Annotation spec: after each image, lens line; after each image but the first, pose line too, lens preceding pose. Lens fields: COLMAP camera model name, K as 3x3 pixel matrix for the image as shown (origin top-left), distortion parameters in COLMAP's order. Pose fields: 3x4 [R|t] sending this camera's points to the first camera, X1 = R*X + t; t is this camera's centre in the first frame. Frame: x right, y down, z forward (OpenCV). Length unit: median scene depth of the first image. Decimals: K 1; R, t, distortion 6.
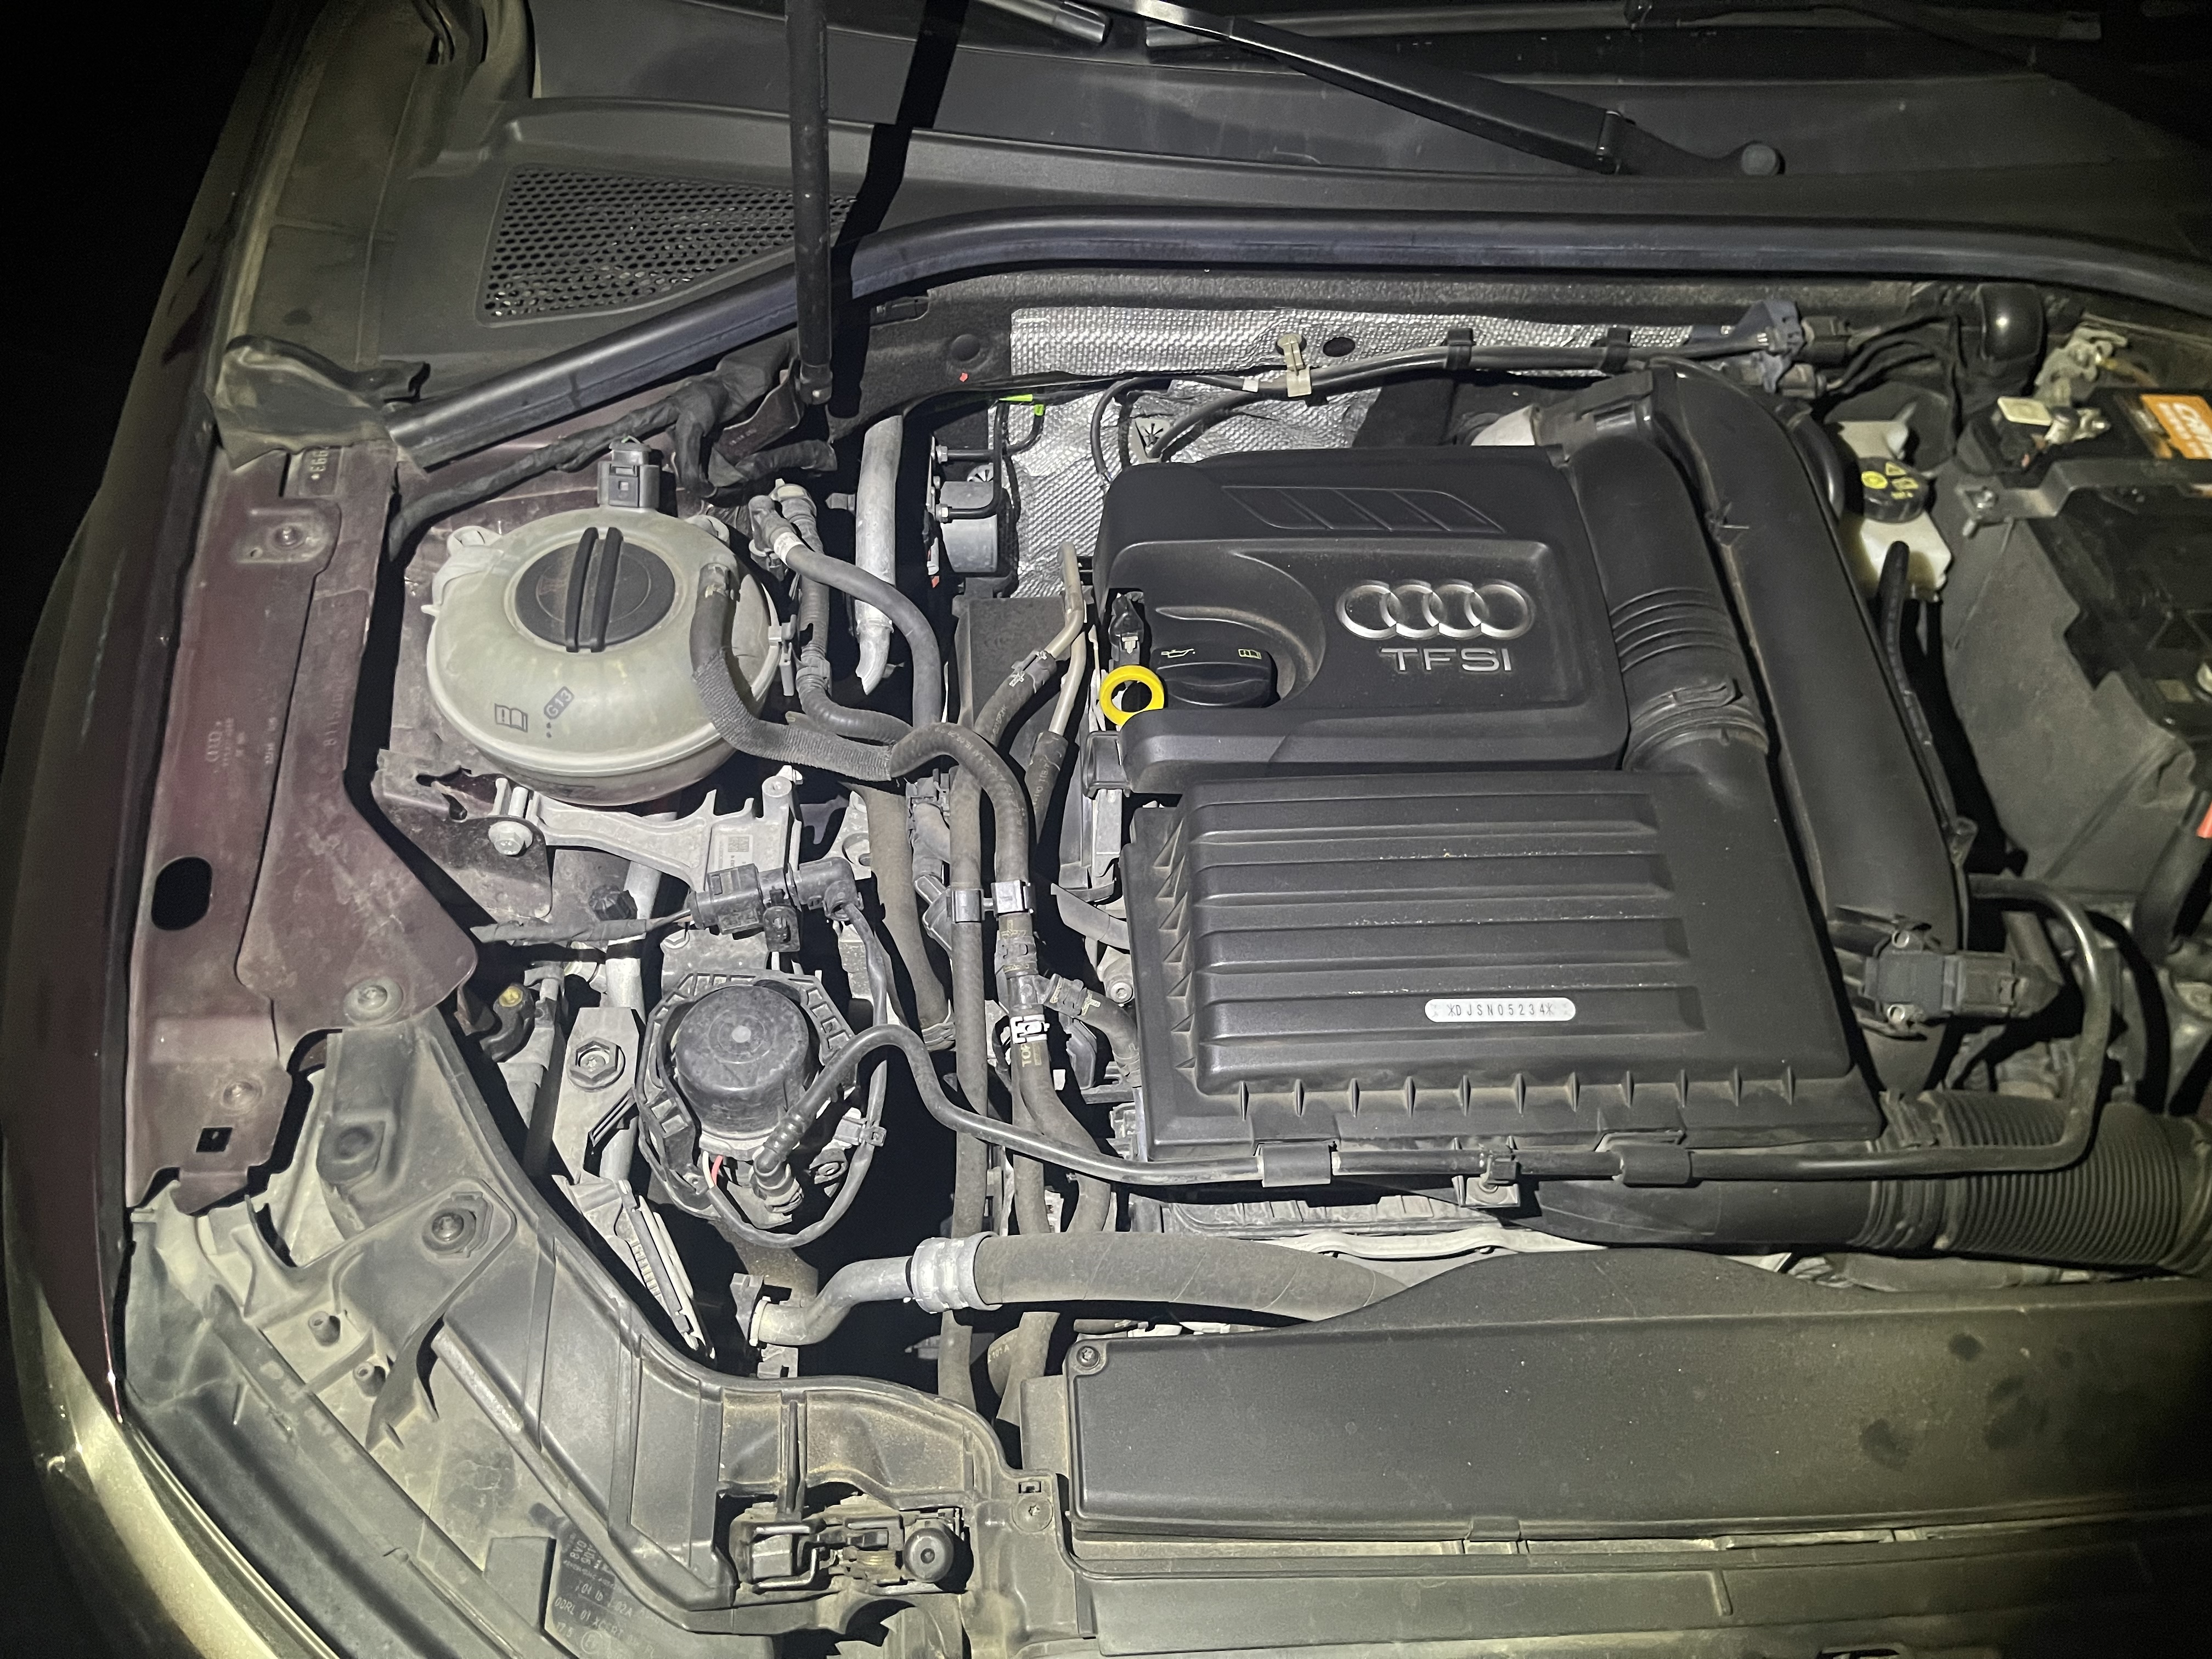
lens RADIAL K [[1673.2, 0, 1106.0], [0, 1673.2, 829.5], [0, 0, 1]] dist [0.032224, -0.078777]
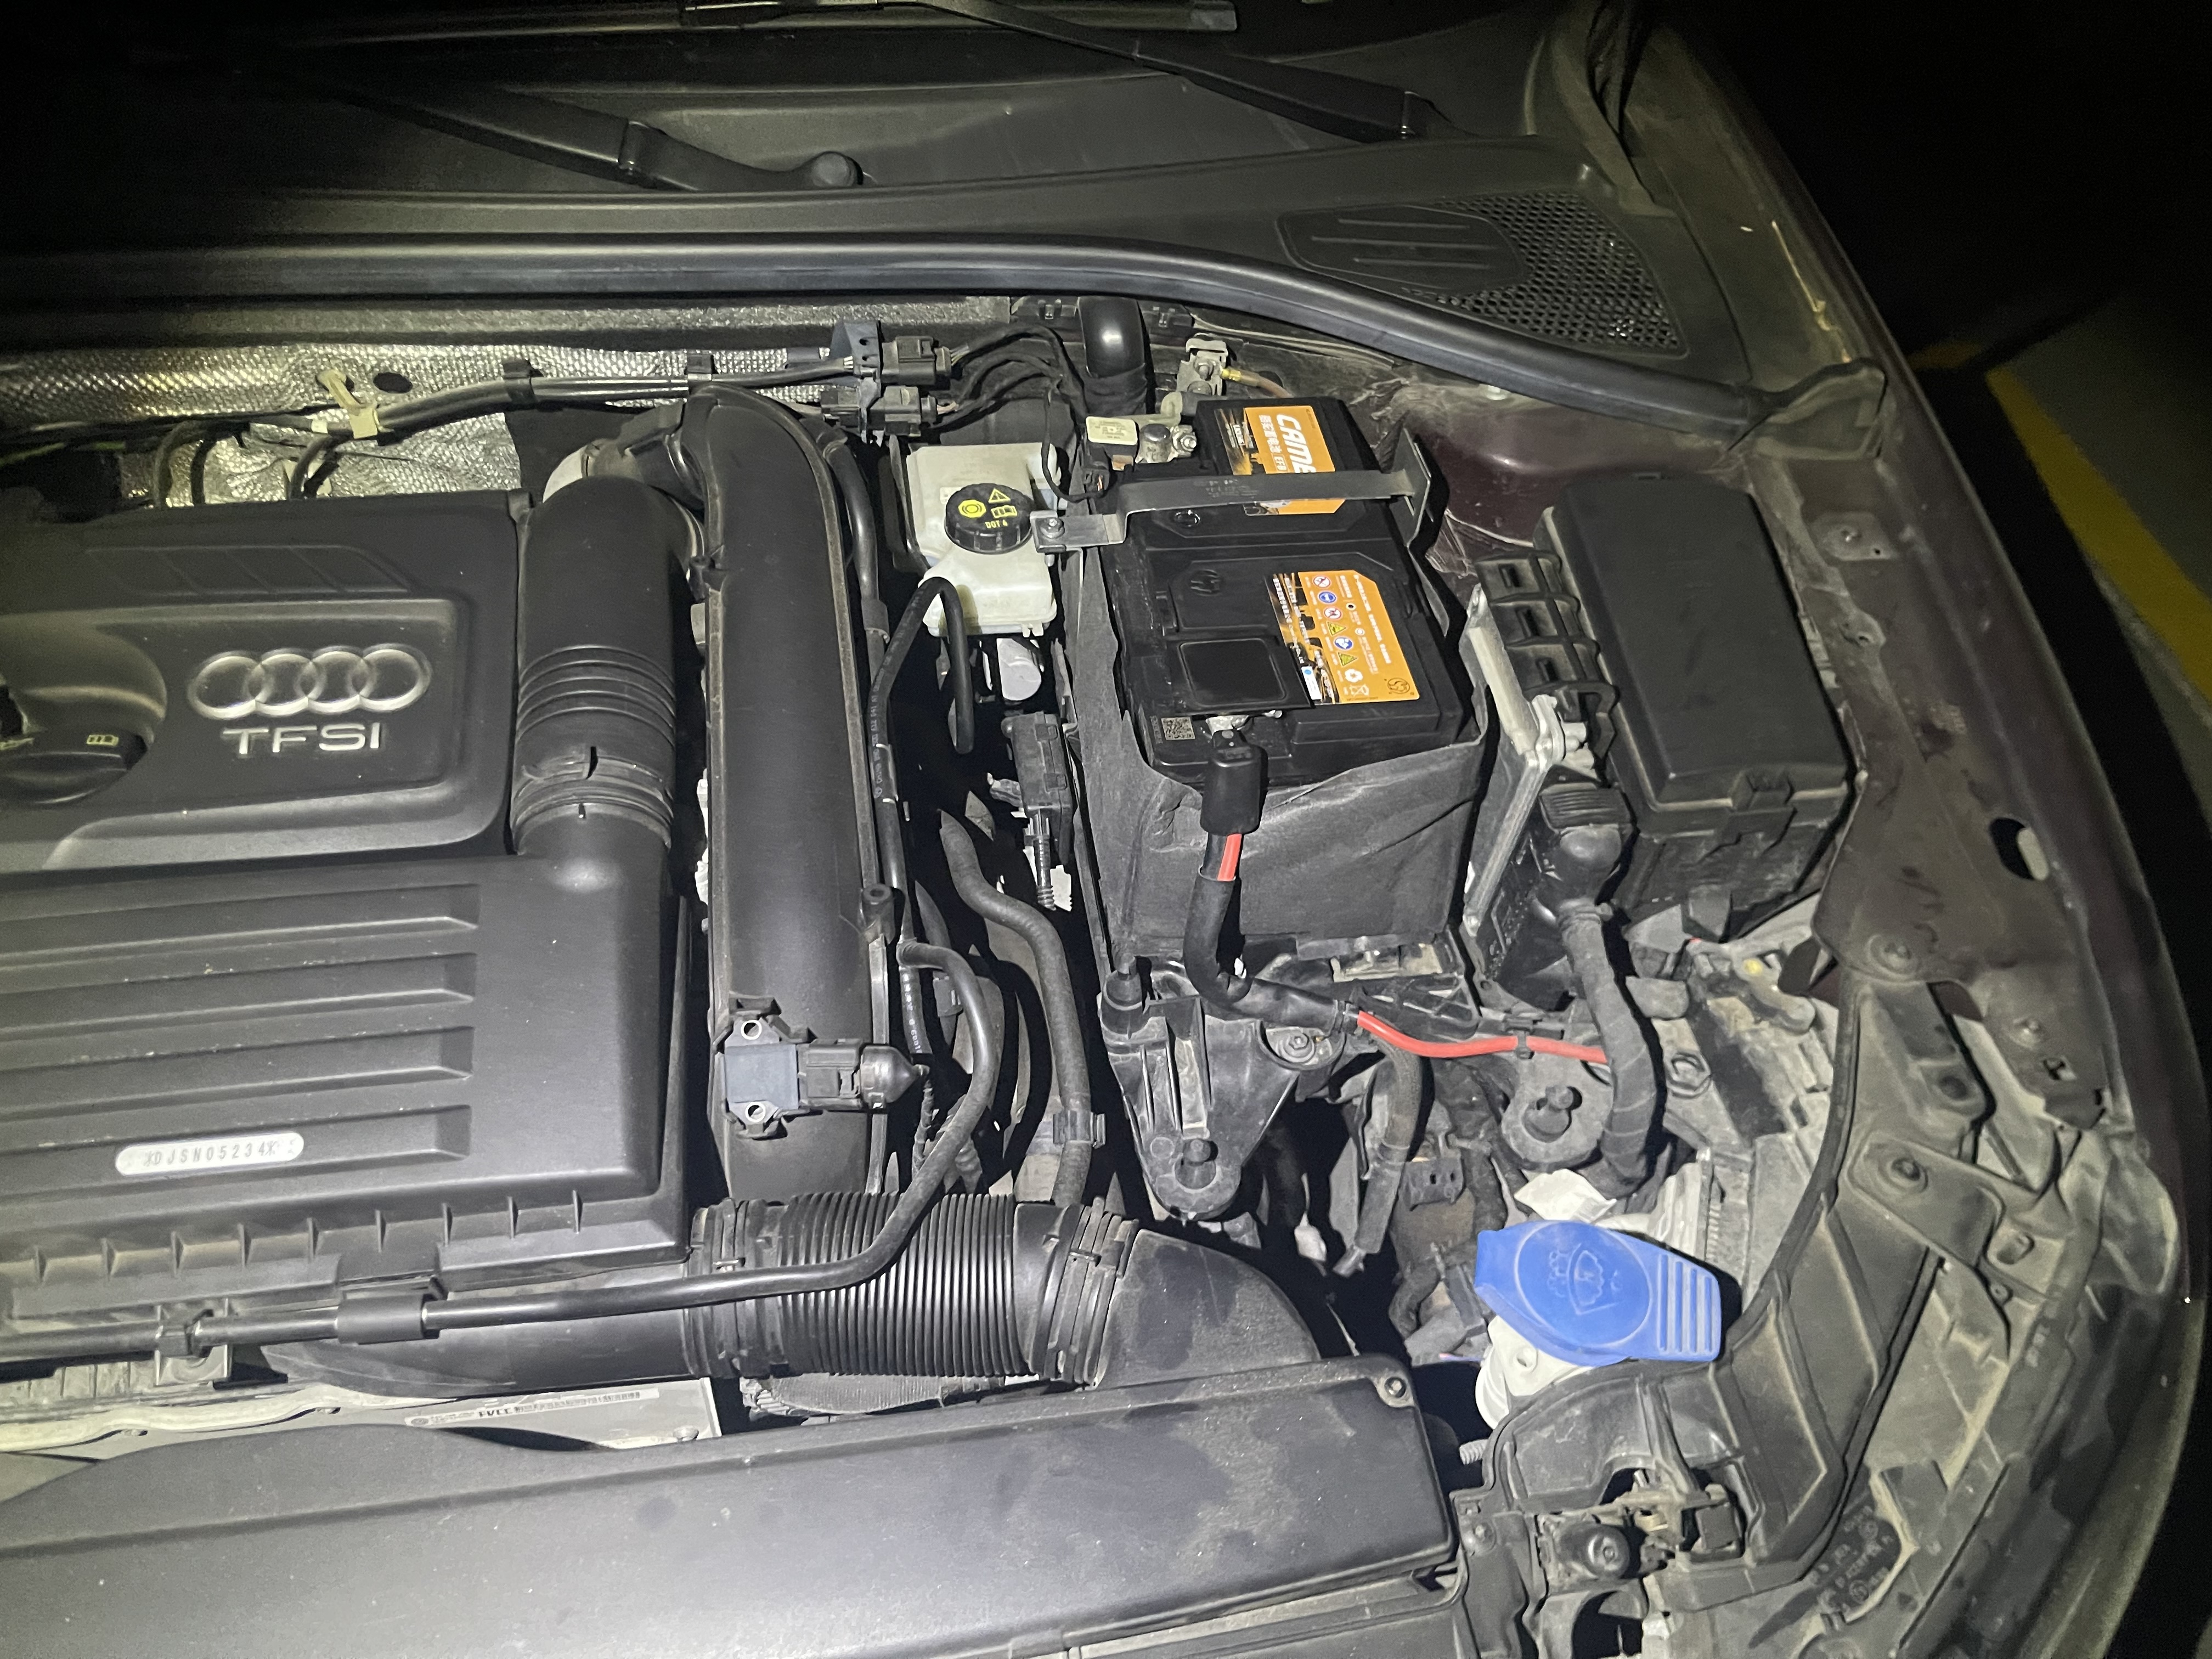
lens RADIAL K [[1673.2, 0, 1106.0], [0, 1673.2, 829.5], [0, 0, 1]] dist [0.032224, -0.078777]
pose [[0.992657, -0.058060, 0.106116, 0.429379], [0.058851, 0.998257, -0.004338, -0.020264], [-0.105679, 0.010551, 0.994344, 0.059493]]
